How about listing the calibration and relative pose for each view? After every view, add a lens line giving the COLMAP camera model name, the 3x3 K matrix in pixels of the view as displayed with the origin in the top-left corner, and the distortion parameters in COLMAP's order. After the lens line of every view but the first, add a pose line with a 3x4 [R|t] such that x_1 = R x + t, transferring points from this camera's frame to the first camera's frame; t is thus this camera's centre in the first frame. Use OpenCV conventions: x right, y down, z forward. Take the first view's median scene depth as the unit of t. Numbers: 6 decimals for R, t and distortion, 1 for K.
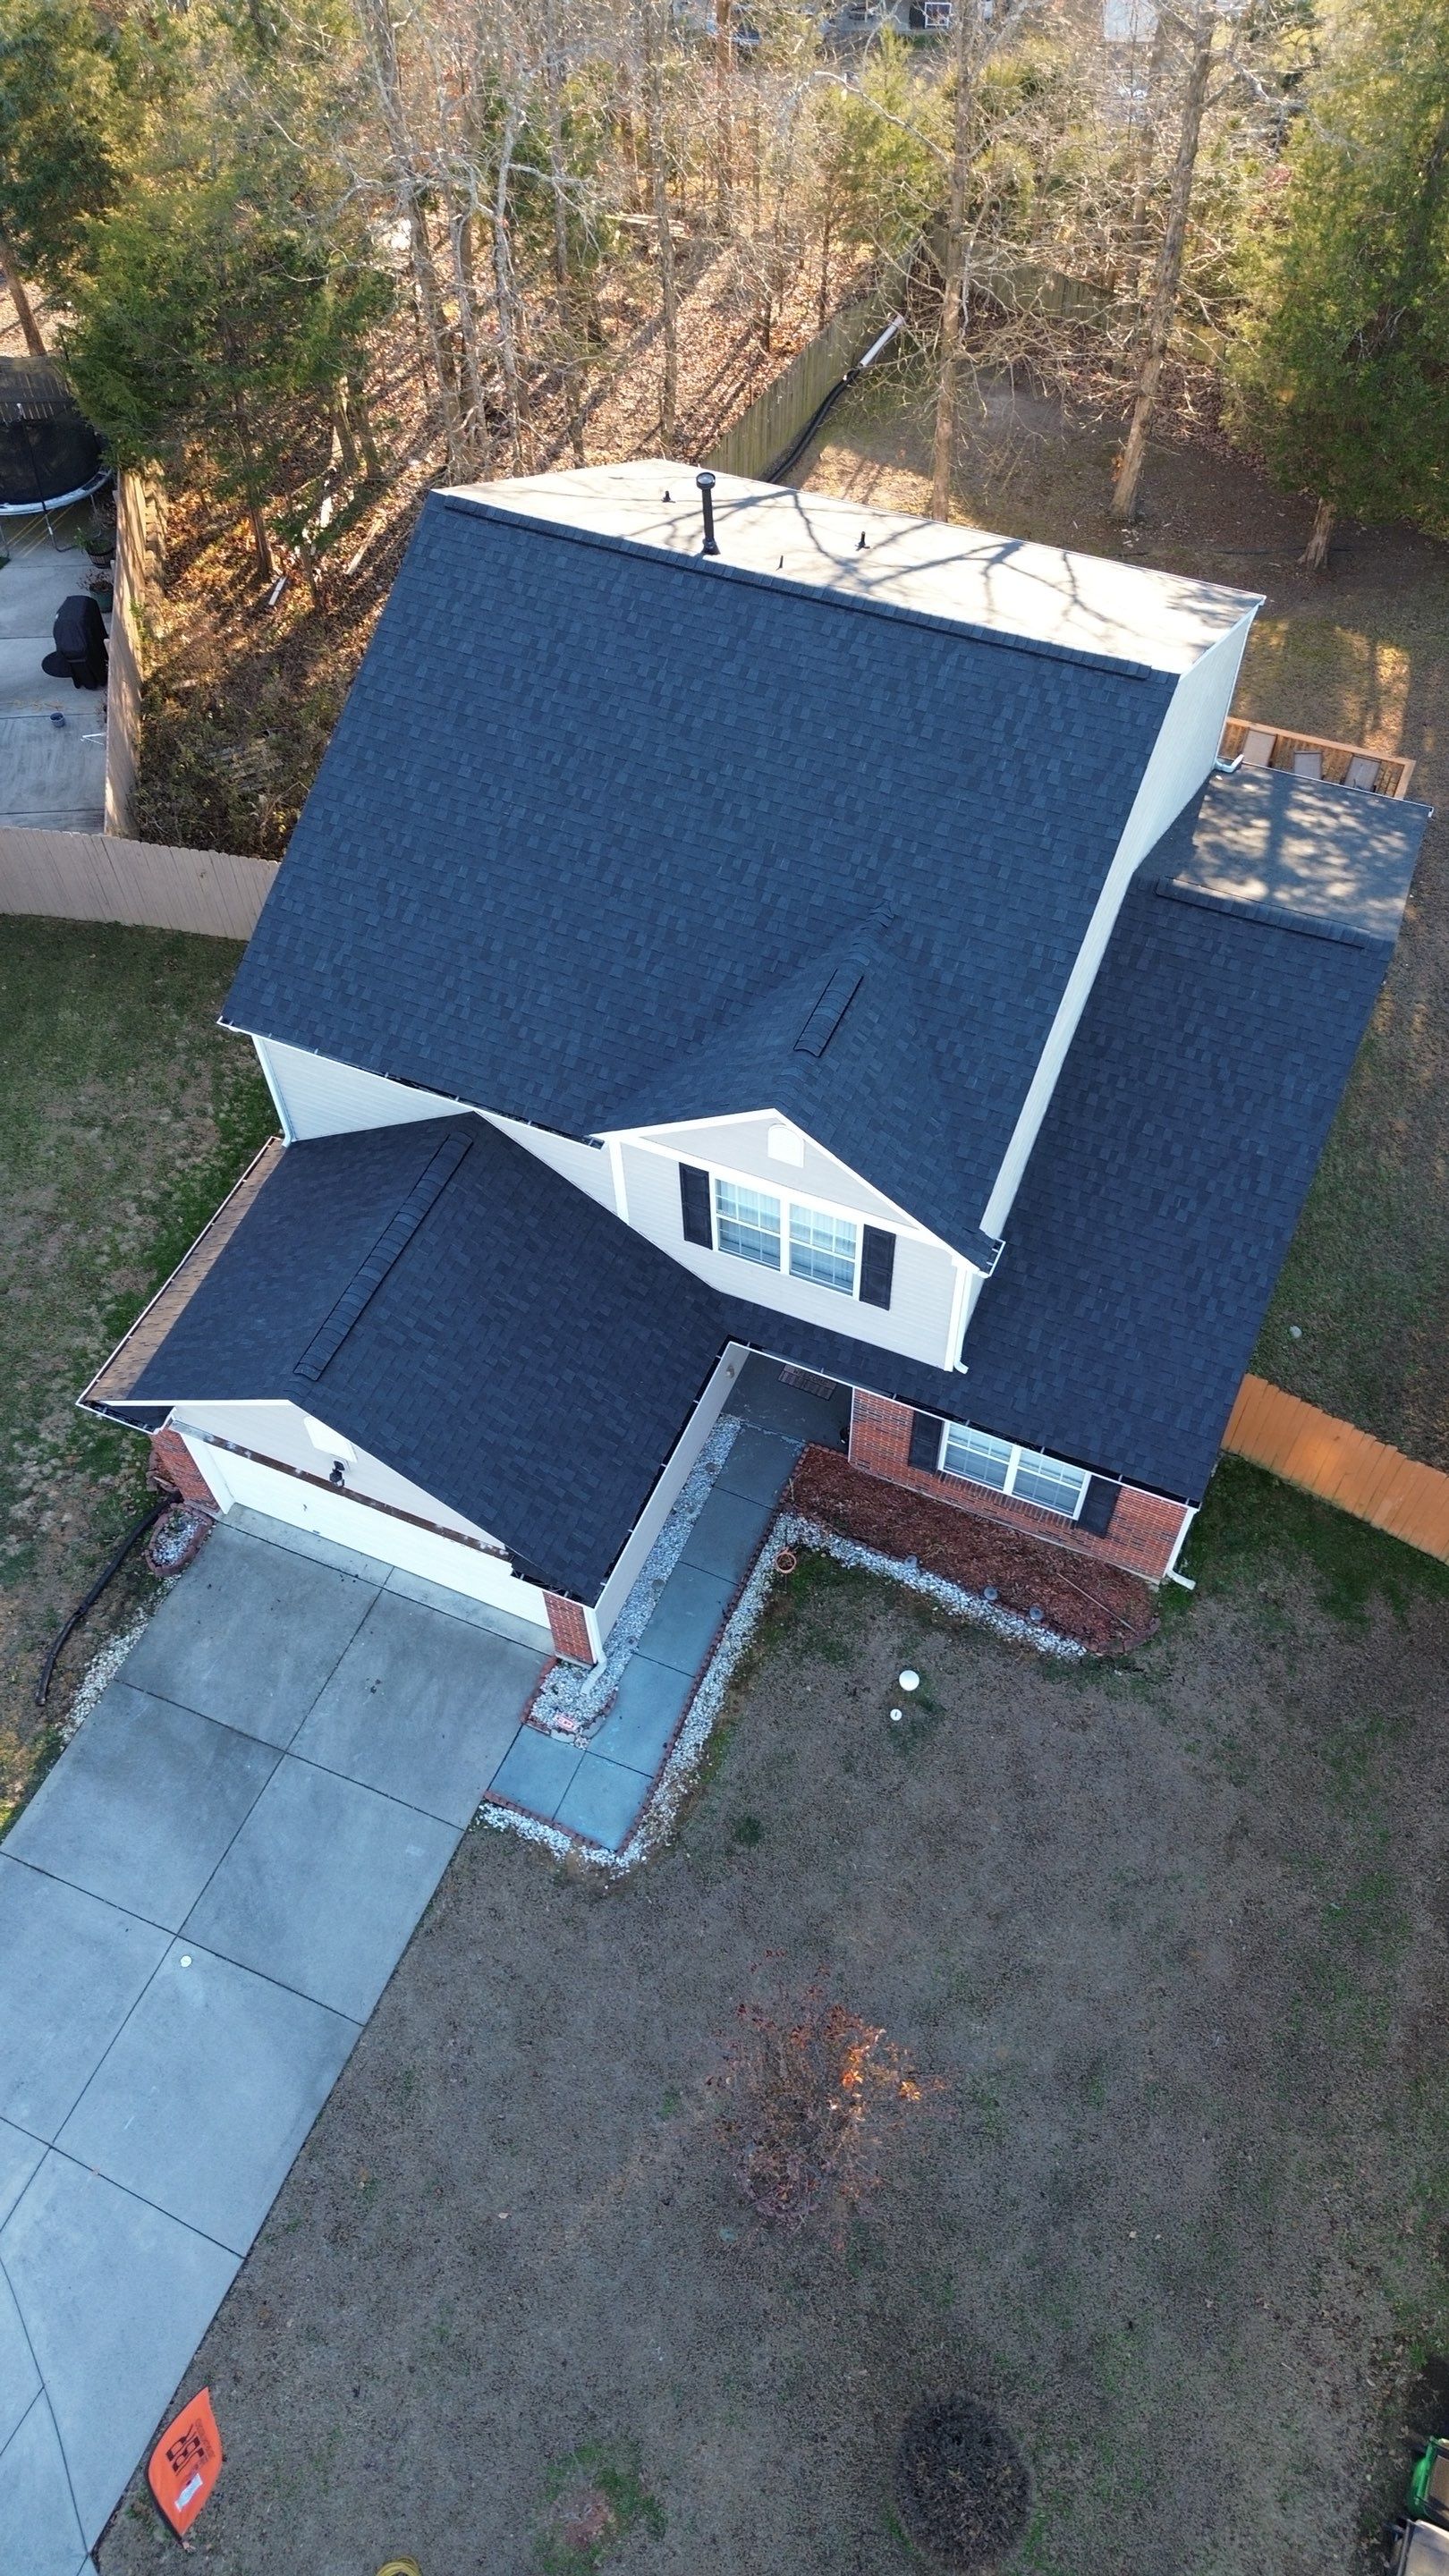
lens RADIAL K [[1764.9, 0, 724.5], [0, 1764.9, 1288.0], [0, 0, 1]] dist [0.126954, -0.167736]
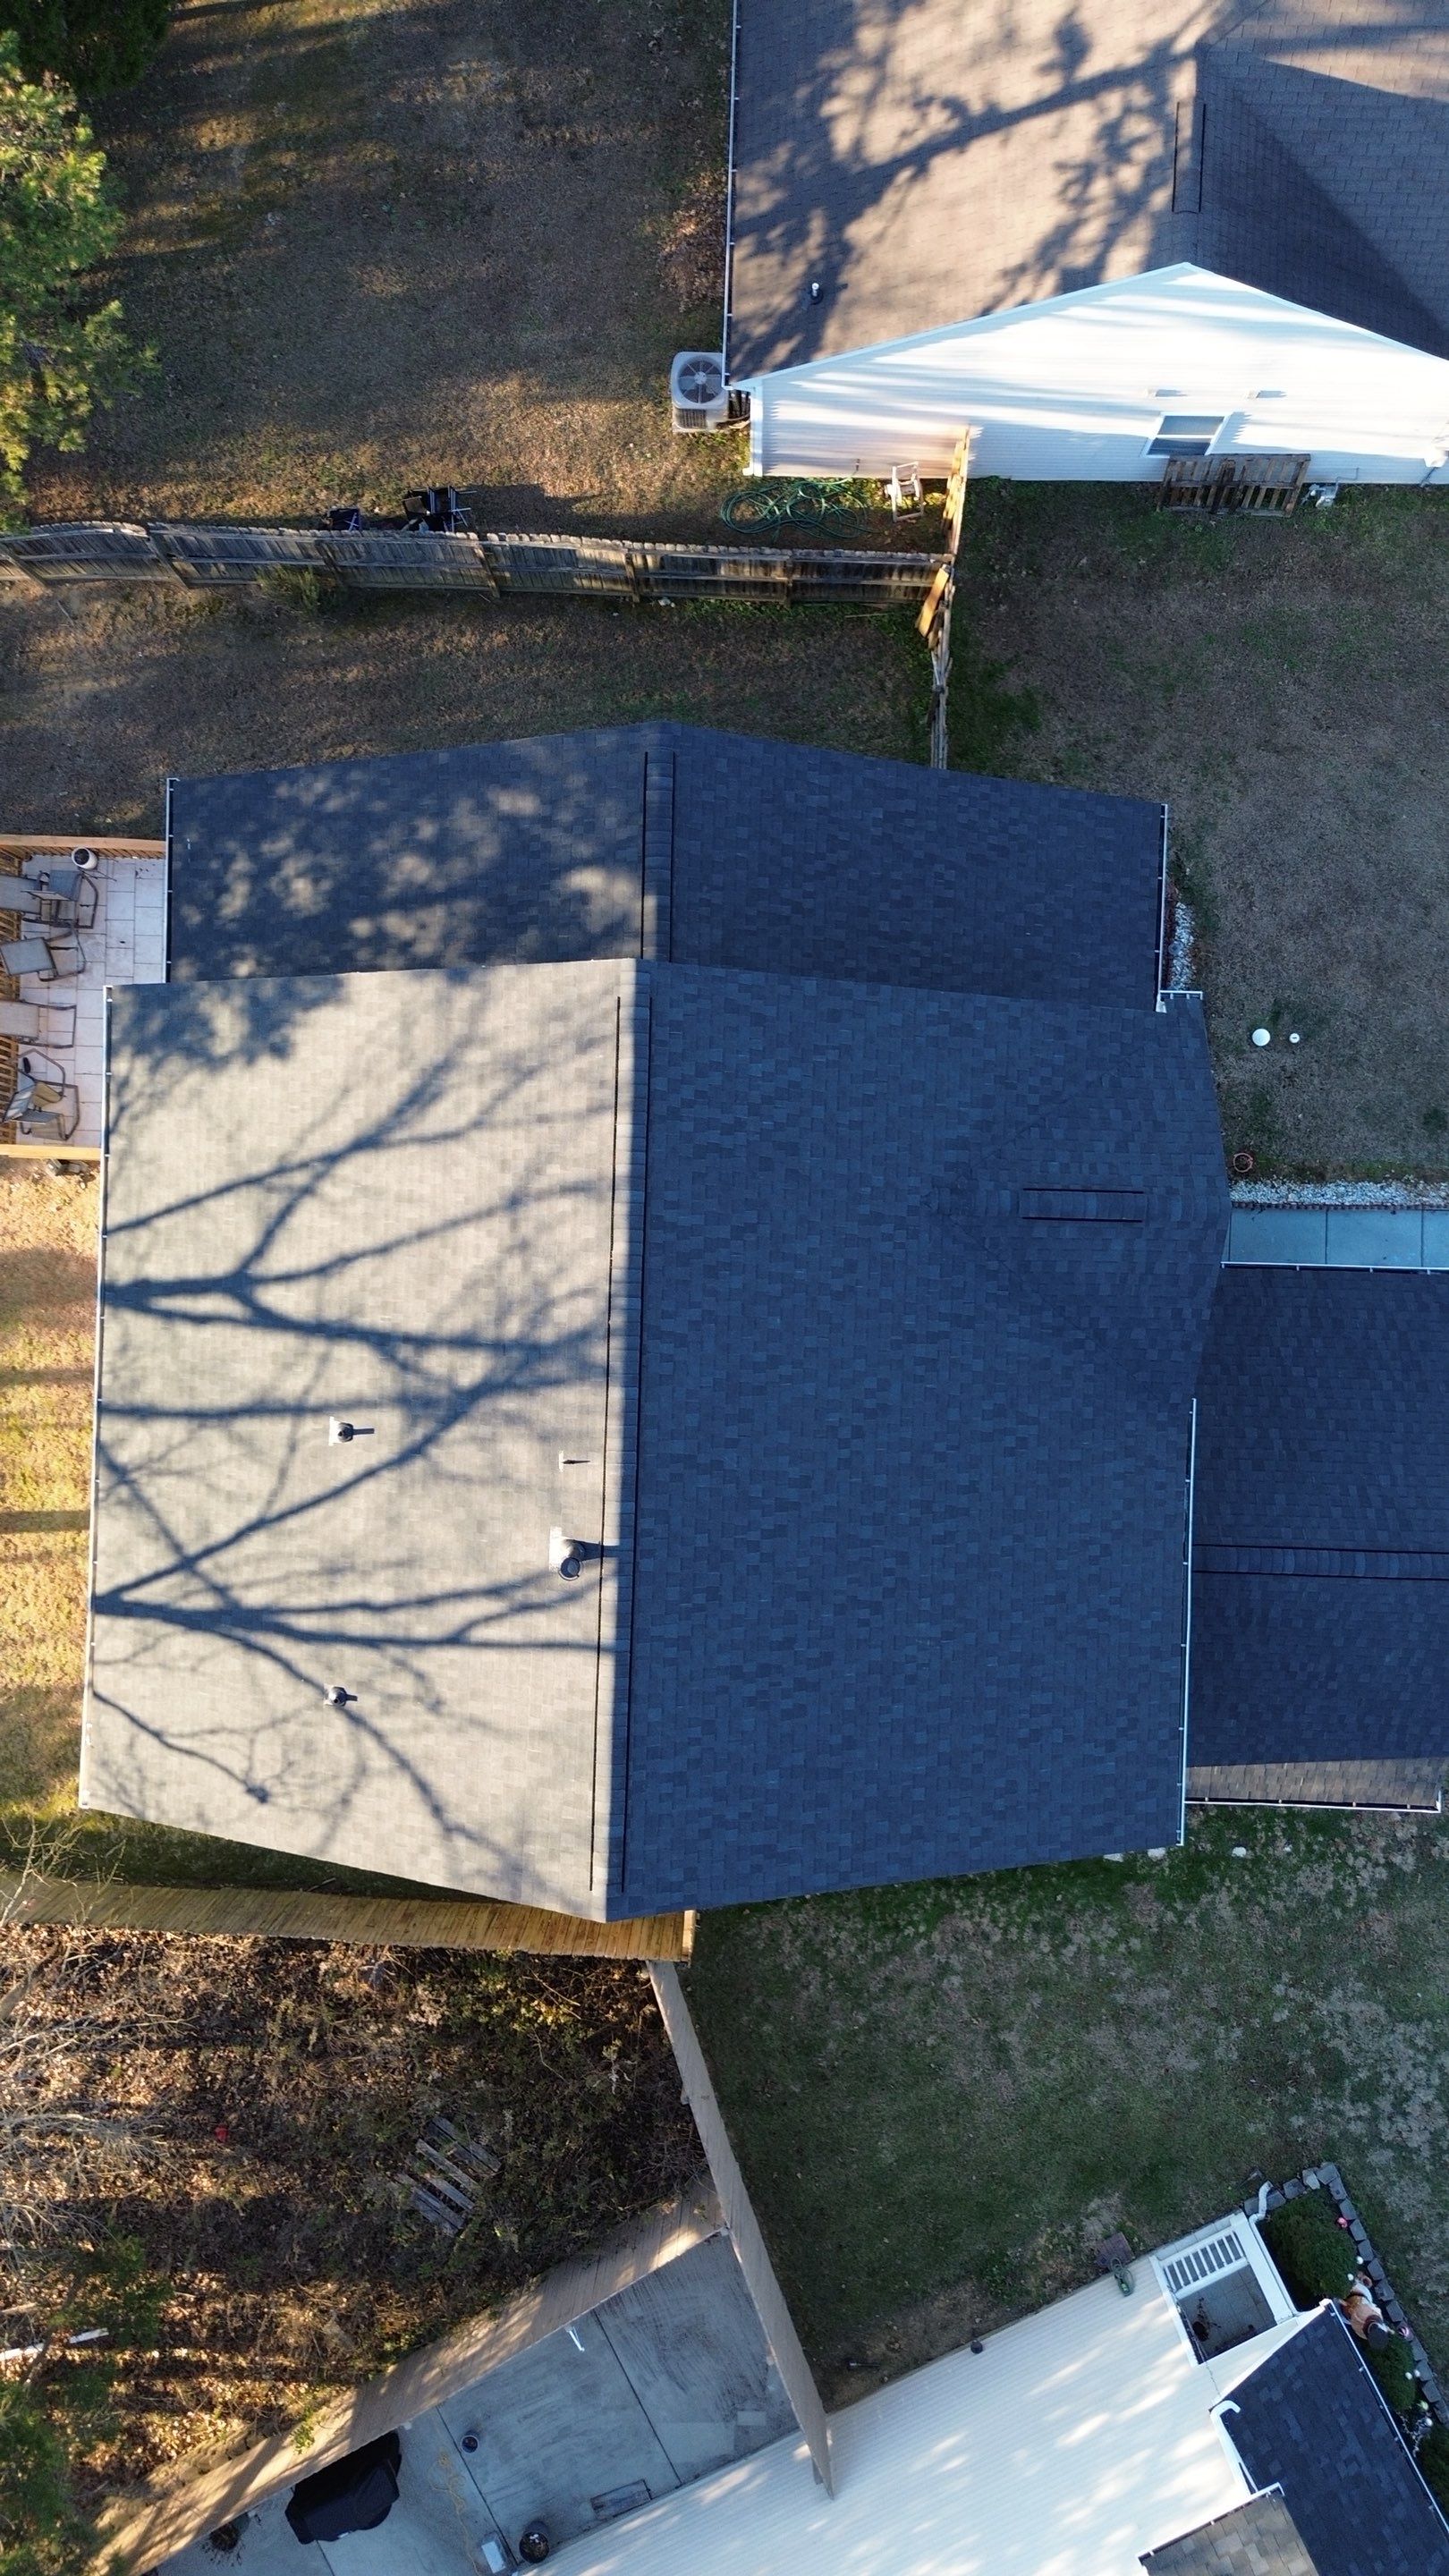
lens RADIAL K [[1756.4, 0, 724.5], [0, 1756.4, 1288.0], [0, 0, 1]] dist [0.128644, -0.185264]
pose [[-0.373652, -0.927316, 0.021675, 0.061557], [0.786732, -0.304454, 0.536992, -0.753528], [-0.491362, 0.217701, 0.843309, 0.250465]]
